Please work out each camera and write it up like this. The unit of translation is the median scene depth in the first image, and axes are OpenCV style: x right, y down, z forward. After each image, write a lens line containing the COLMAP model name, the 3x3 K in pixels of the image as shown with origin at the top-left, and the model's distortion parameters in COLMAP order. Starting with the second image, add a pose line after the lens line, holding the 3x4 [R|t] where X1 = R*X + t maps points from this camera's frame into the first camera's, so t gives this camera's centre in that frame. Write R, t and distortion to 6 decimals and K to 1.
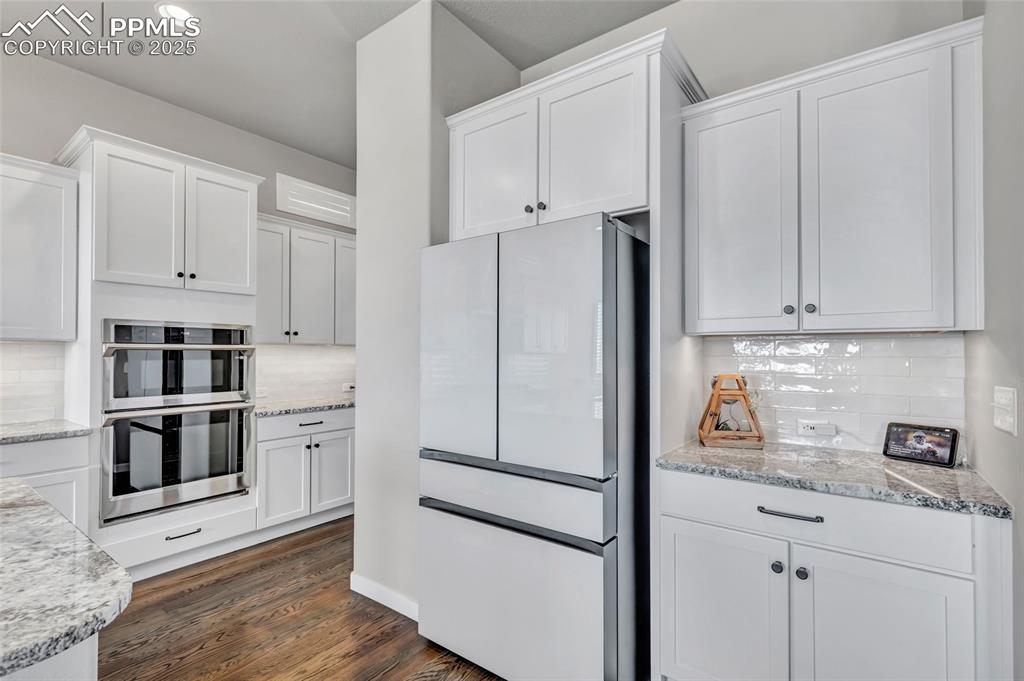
lens RADIAL K [[467.8, 0, 512.0], [0, 467.8, 340.5], [0, 0, 1]] dist [0.000375, 0.000119]
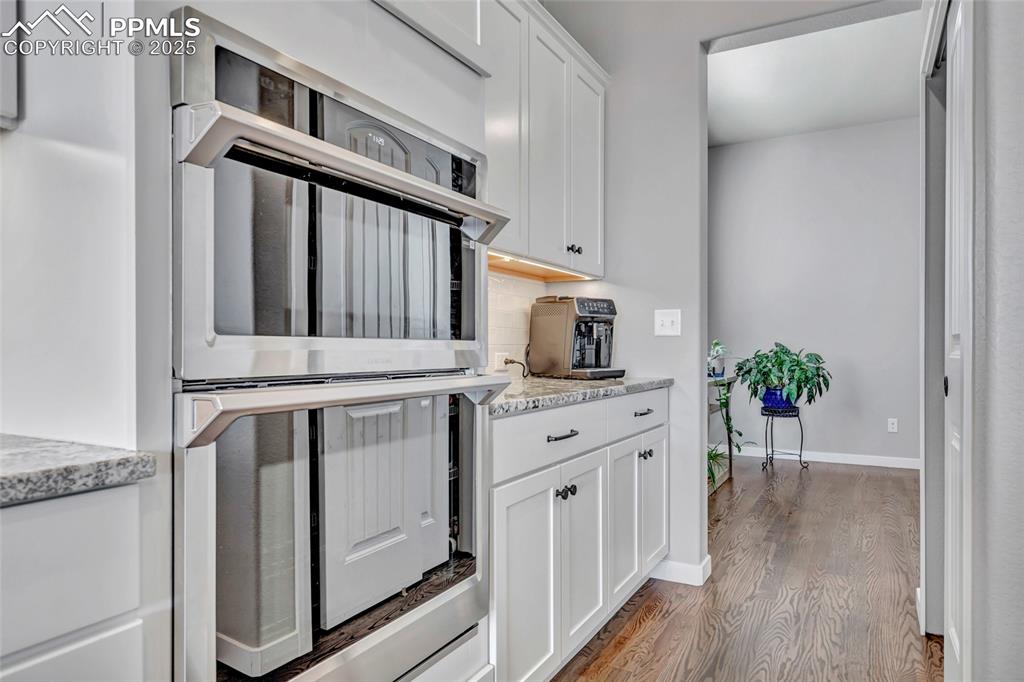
lens RADIAL K [[644.8, 0, 512.0], [0, 644.8, 341.0], [0, 0, 1]] dist [0.001713, 0.000056]
pose [[0.990976, -0.006669, 0.133874, -0.736260], [0.005388, 0.999936, 0.009931, 0.124518], [-0.133932, -0.009120, 0.990949, 0.629132]]
